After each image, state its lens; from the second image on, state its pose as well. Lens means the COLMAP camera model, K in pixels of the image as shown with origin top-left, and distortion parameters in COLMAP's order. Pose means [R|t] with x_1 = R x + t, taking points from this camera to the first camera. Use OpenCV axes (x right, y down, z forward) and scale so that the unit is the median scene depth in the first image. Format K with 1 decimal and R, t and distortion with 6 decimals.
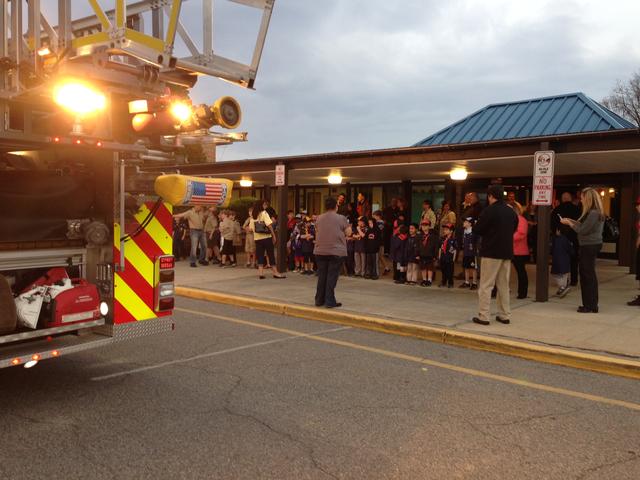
lens RADIAL K [[597.9, 0, 319.6], [0, 597.9, 239.2], [0, 0, 1]] dist [0.041547, 0.000000]
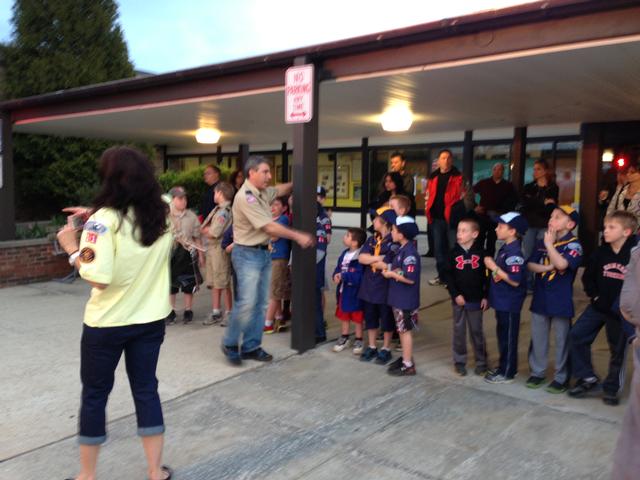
lens RADIAL K [[597.9, 0, 320.2], [0, 597.9, 241.3], [0, 0, 1]] dist [0.041547, 0.000000]
pose [[0.998140, -0.000747, 0.060957, -0.076136], [-0.002123, 0.998892, 0.047014, -0.031719], [-0.060925, -0.047056, 0.997033, 0.615632]]
